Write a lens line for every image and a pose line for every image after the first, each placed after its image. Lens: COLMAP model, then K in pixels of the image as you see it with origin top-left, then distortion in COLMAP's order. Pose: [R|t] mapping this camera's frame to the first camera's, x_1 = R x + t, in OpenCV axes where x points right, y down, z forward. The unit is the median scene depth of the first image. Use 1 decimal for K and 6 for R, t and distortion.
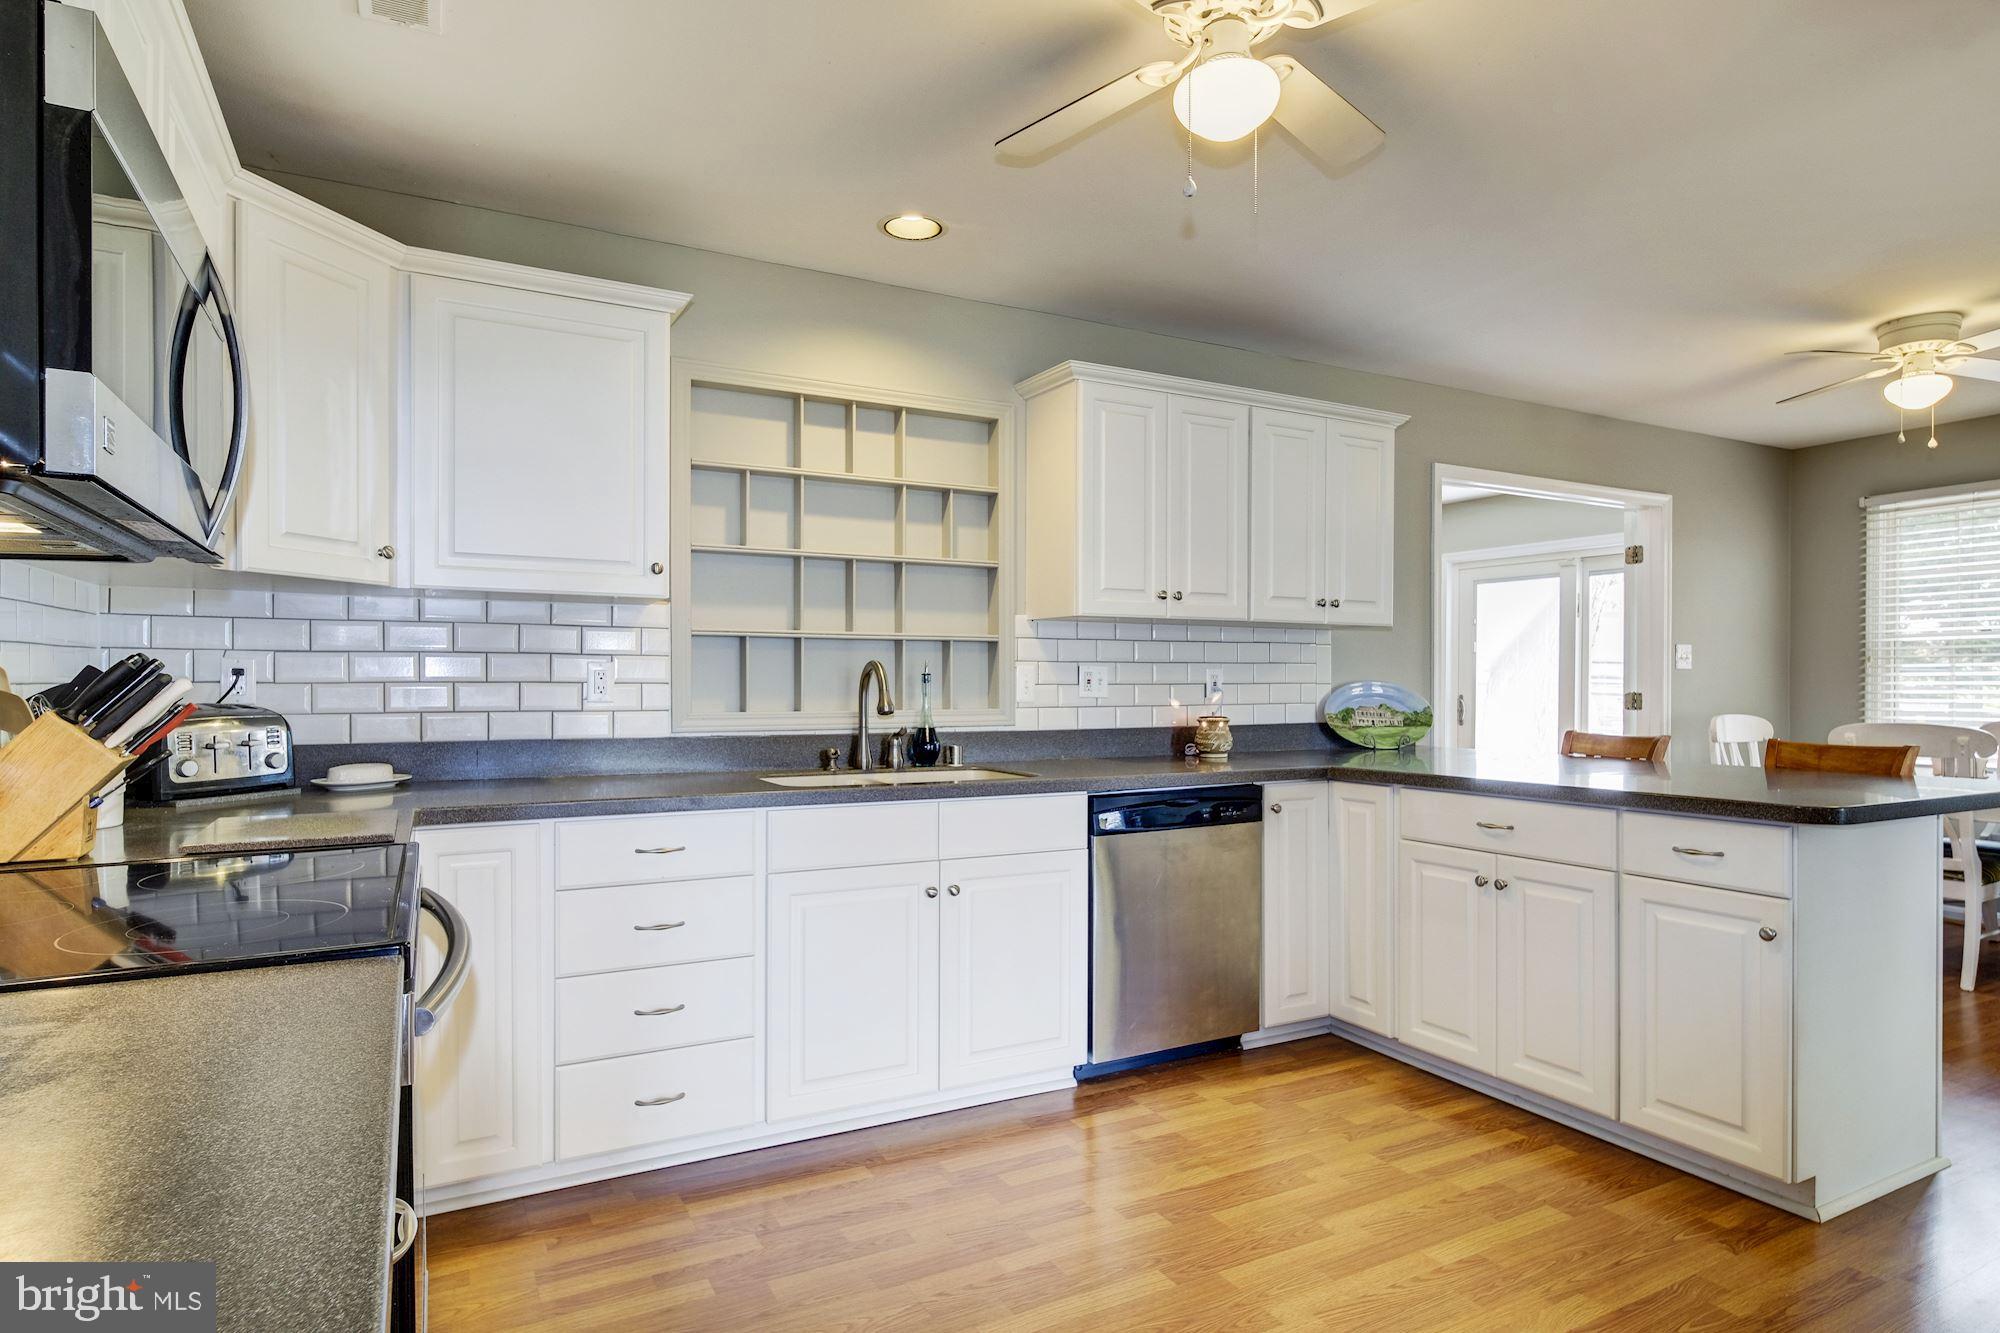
lens RADIAL K [[1077.4, 0, 1027.4], [0, 1077.4, 691.0], [0, 0, 1]] dist [-0.001237, 0.000811]
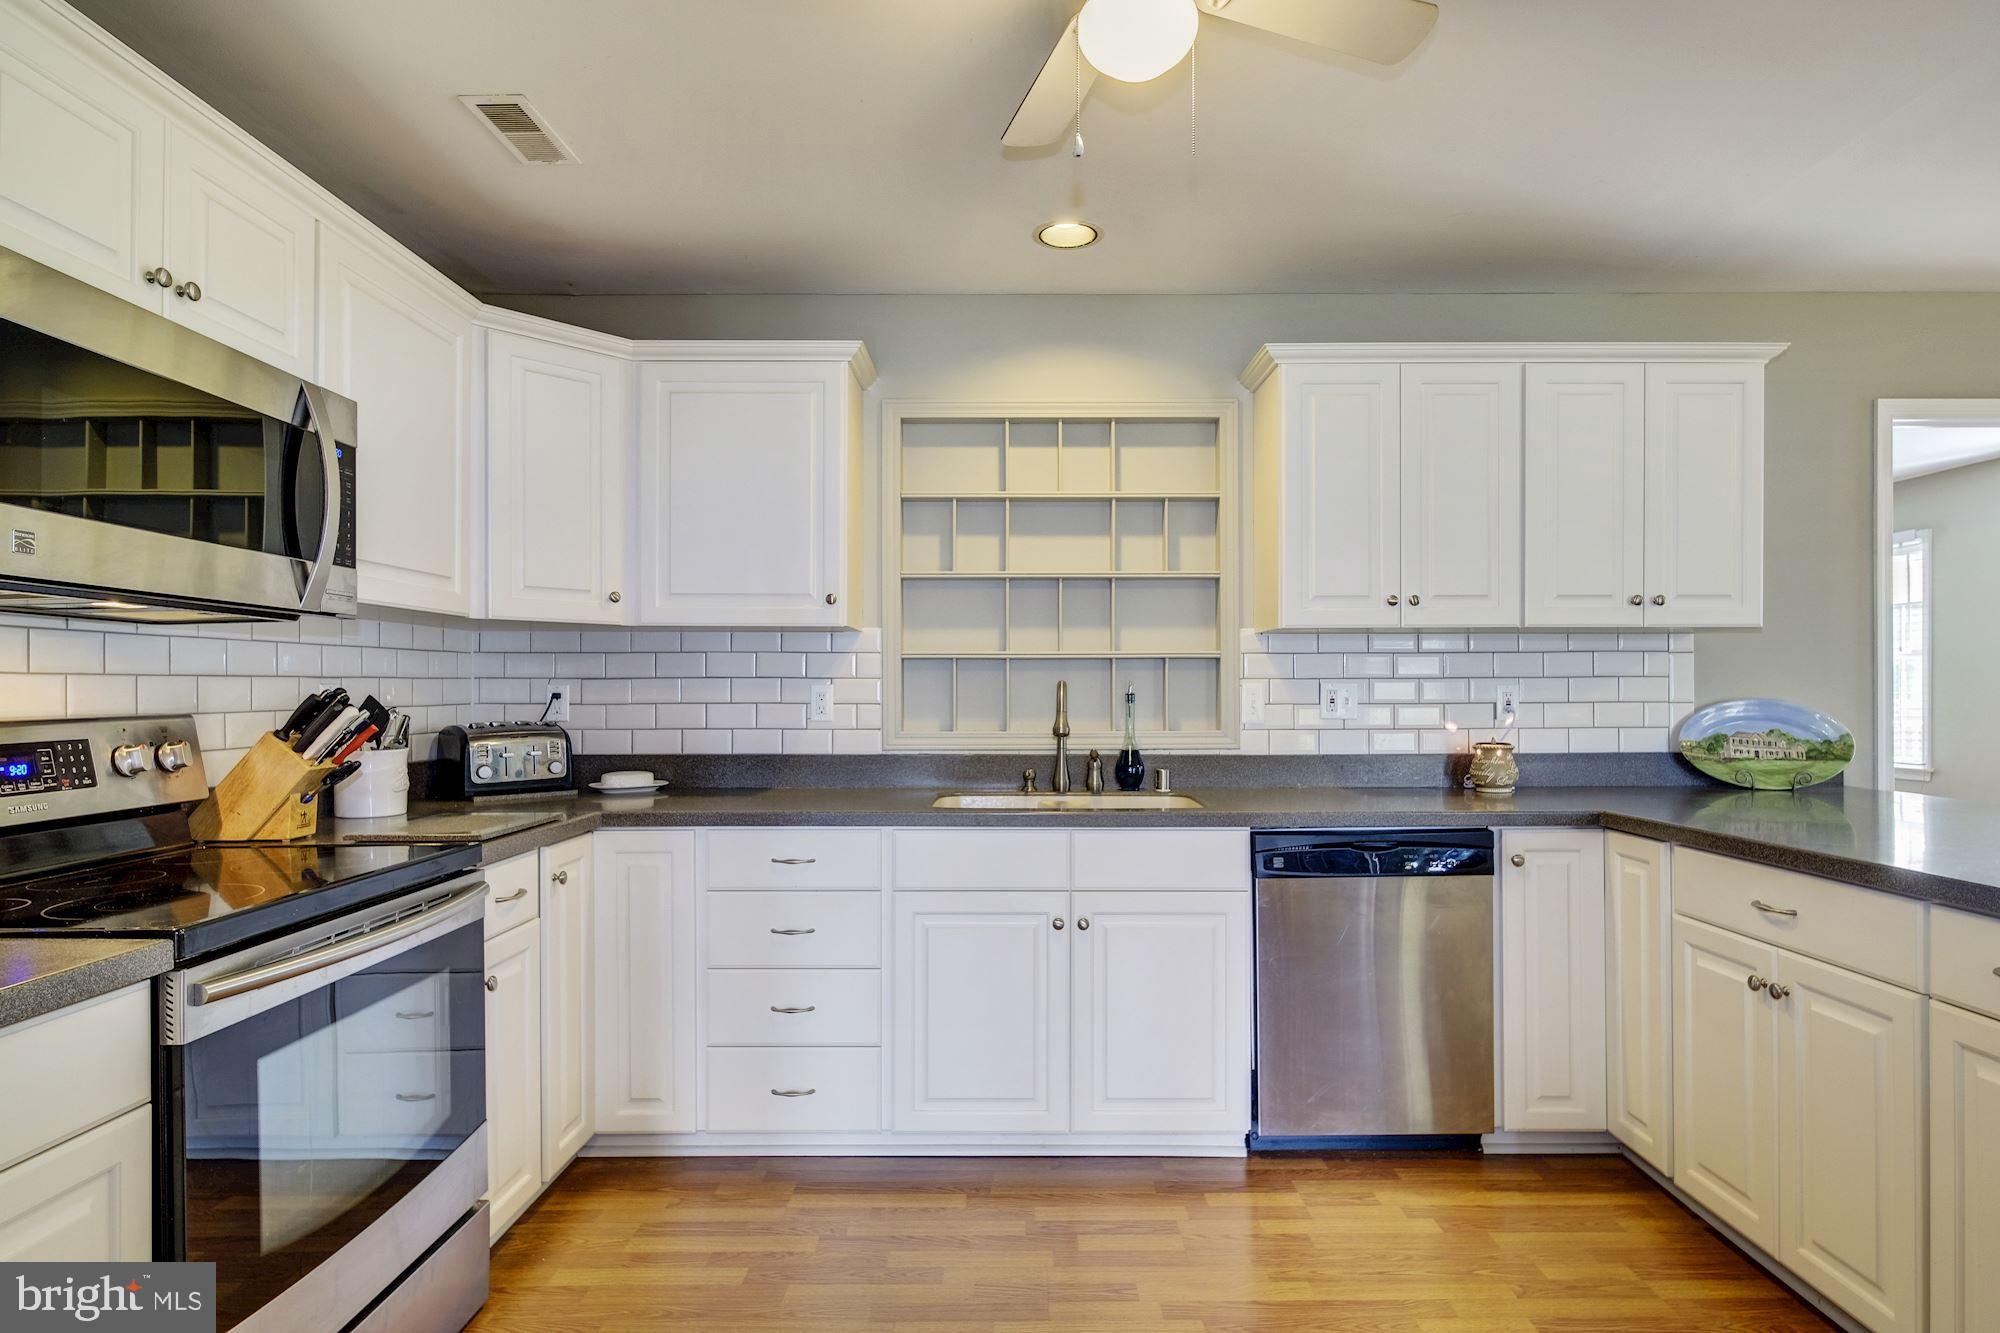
lens RADIAL K [[1077.4, 0, 1027.4], [0, 1077.4, 691.0], [0, 0, 1]] dist [-0.001237, 0.000811]
pose [[0.882948, -0.003480, -0.469458, 0.277983], [-0.000650, 0.999963, -0.008634, -0.010003], [0.469470, 0.007928, 0.882913, 0.113697]]
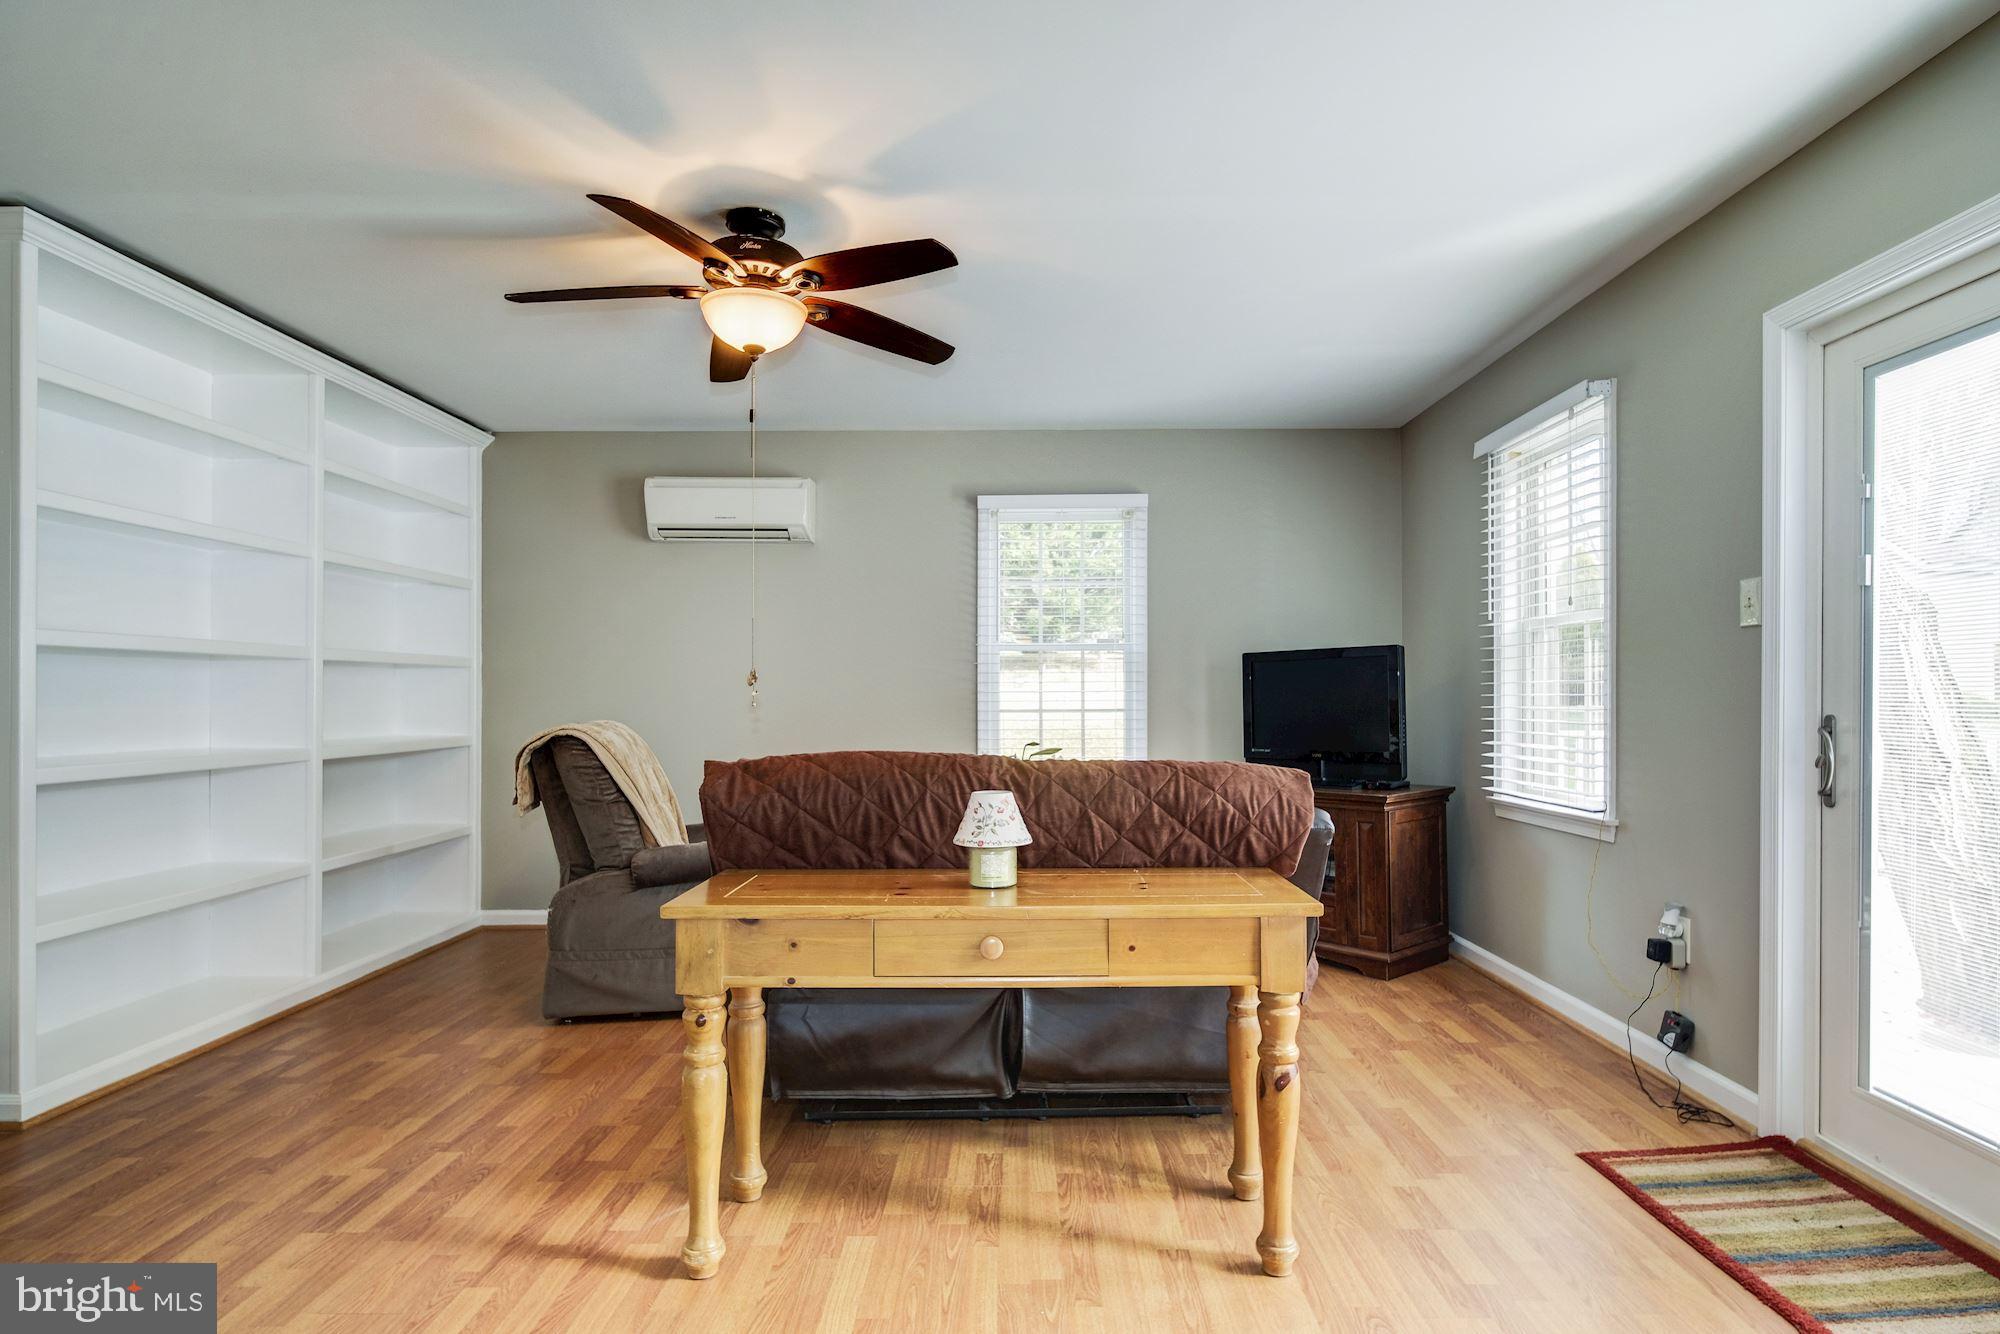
lens RADIAL K [[1077.4, 0, 1027.4], [0, 1077.4, 691.5], [0, 0, 1]] dist [-0.001237, 0.000811]
pose [[0.881704, -0.004545, -0.471780, 0.767526], [-0.002028, 0.999908, -0.013423, 0.002710], [0.471798, 0.012792, 0.881614, 1.319327]]
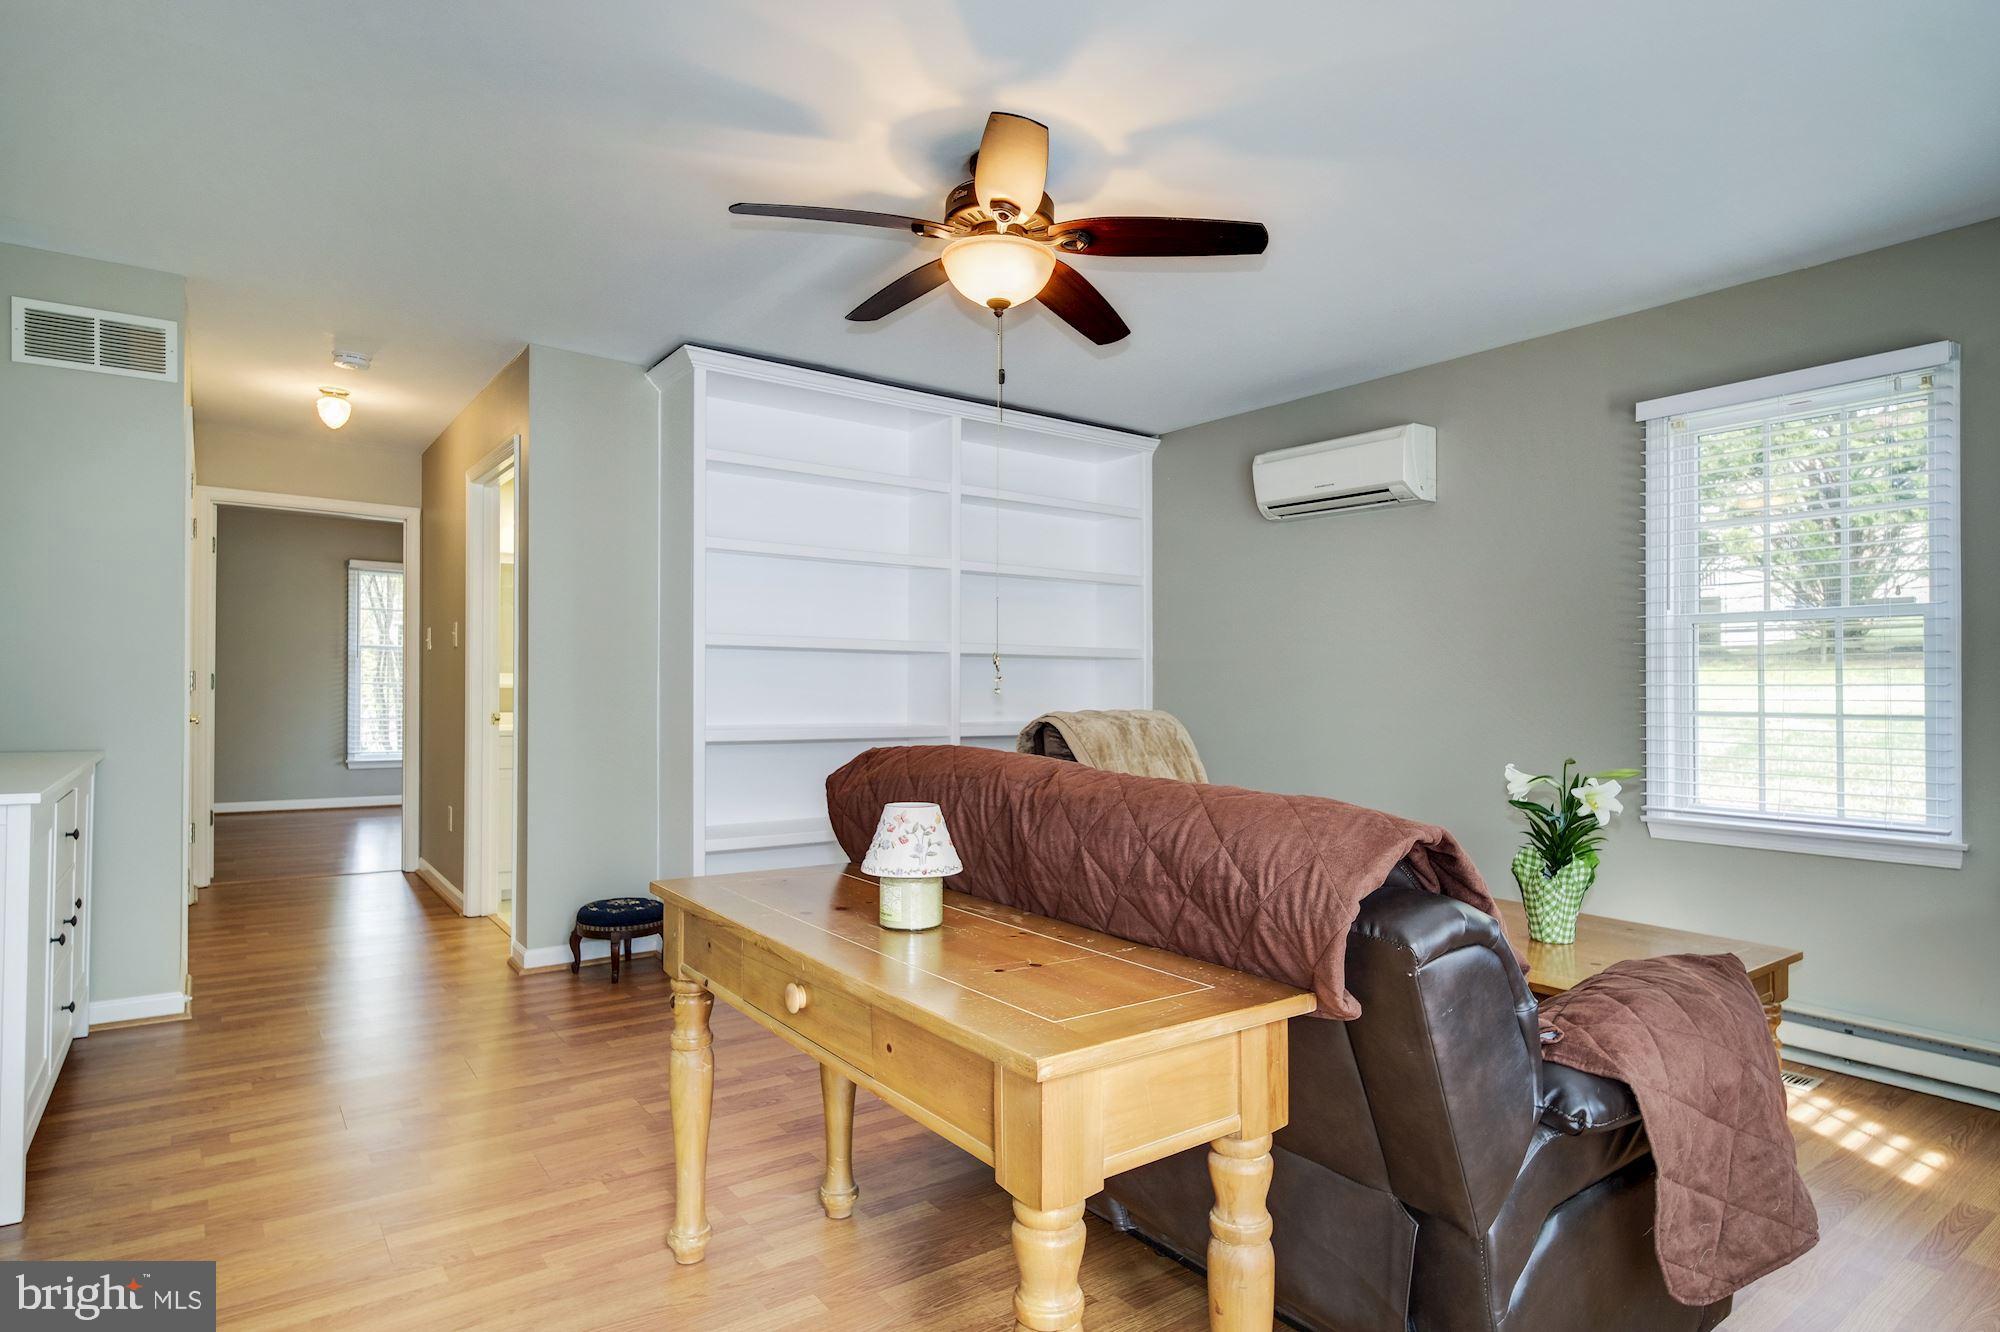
lens RADIAL K [[1077.4, 0, 1027.4], [0, 1077.4, 690.5], [0, 0, 1]] dist [-0.001237, 0.000811]
pose [[0.147222, 0.002761, -0.989100, 0.947933], [-0.020716, 0.999785, -0.000293, 0.001572], [0.988887, 0.020534, 0.147247, 1.880512]]
